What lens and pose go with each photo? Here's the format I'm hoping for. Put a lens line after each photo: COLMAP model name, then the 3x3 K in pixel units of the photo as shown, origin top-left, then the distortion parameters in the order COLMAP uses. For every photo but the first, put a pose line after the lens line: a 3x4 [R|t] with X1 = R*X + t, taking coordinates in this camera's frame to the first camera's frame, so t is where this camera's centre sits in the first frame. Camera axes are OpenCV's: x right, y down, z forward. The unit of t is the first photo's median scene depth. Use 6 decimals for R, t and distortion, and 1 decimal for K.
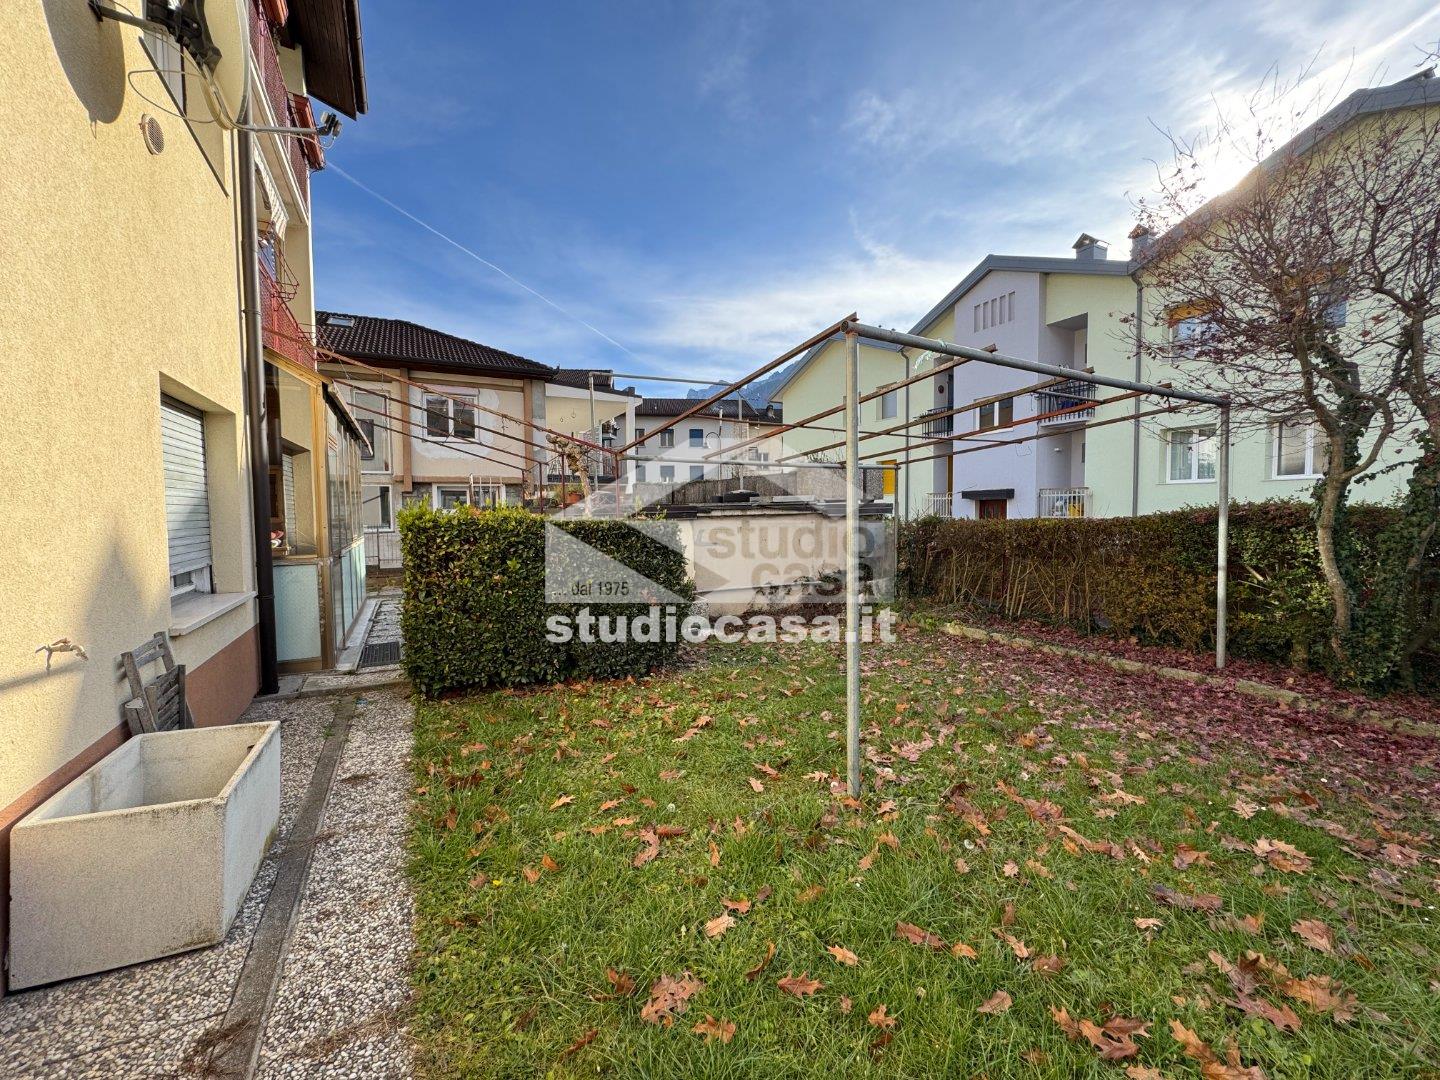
lens RADIAL K [[573.4, 0, 722.9], [0, 573.4, 536.3], [0, 0, 1]] dist [-0.003370, 0.000478]
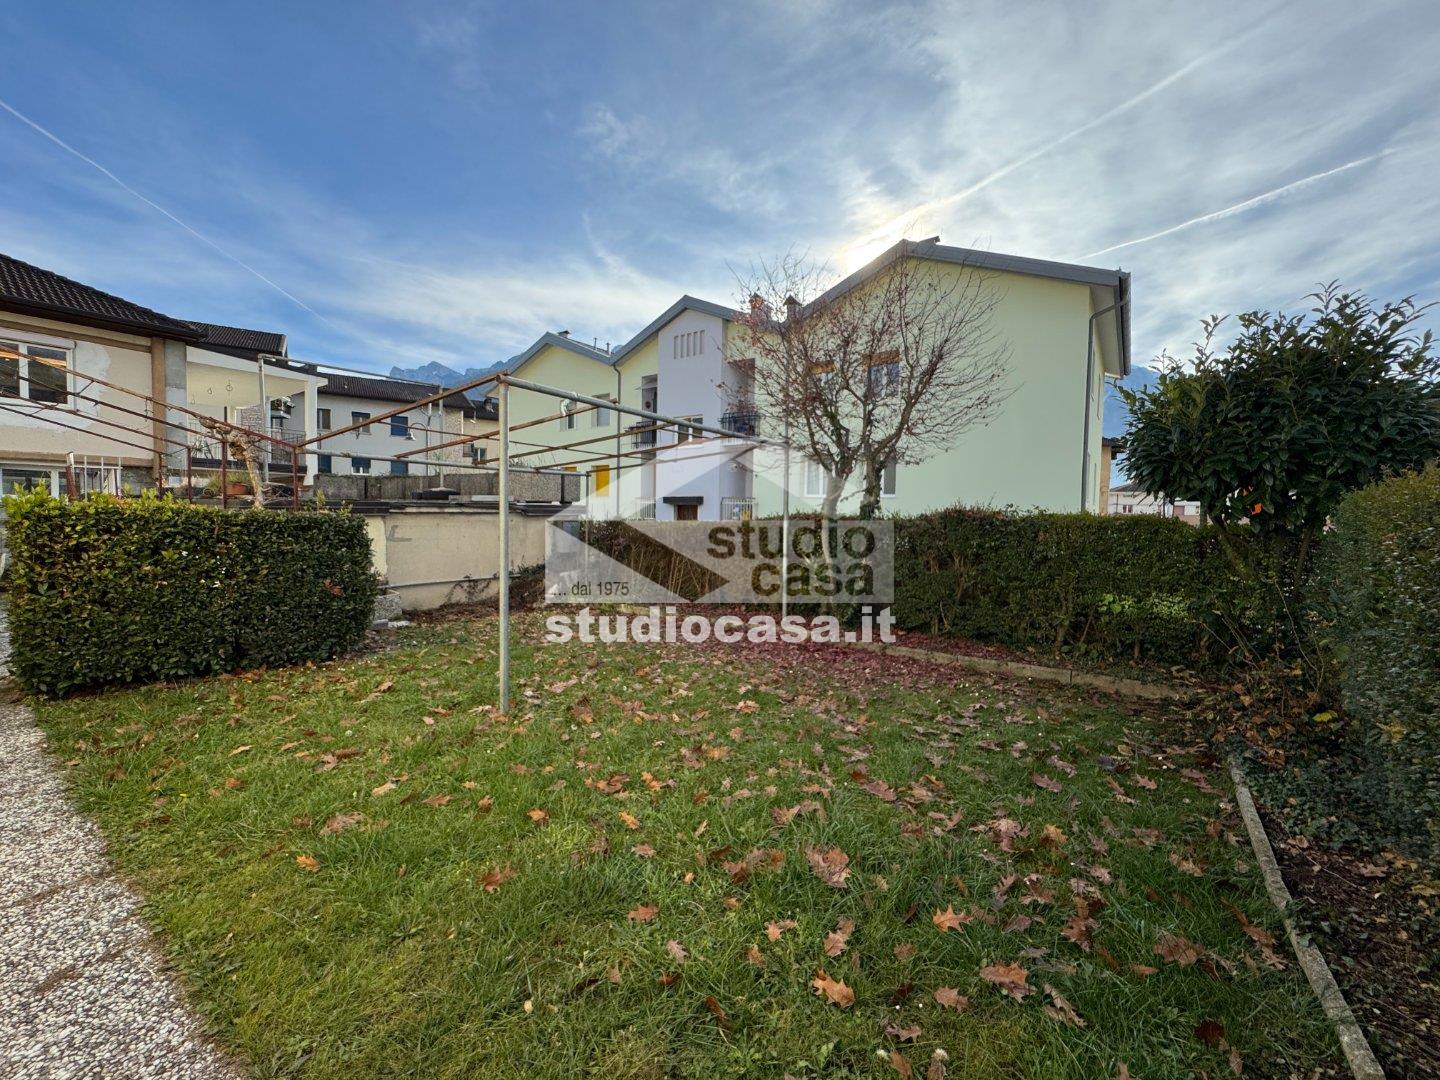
lens RADIAL K [[573.4, 0, 716.7], [0, 573.4, 535.9], [0, 0, 1]] dist [-0.003370, 0.000478]
pose [[0.896794, 0.007869, 0.442377, 0.044133], [-0.006579, 0.999968, -0.004451, 0.013409], [-0.442398, 0.001081, 0.896818, -0.293633]]
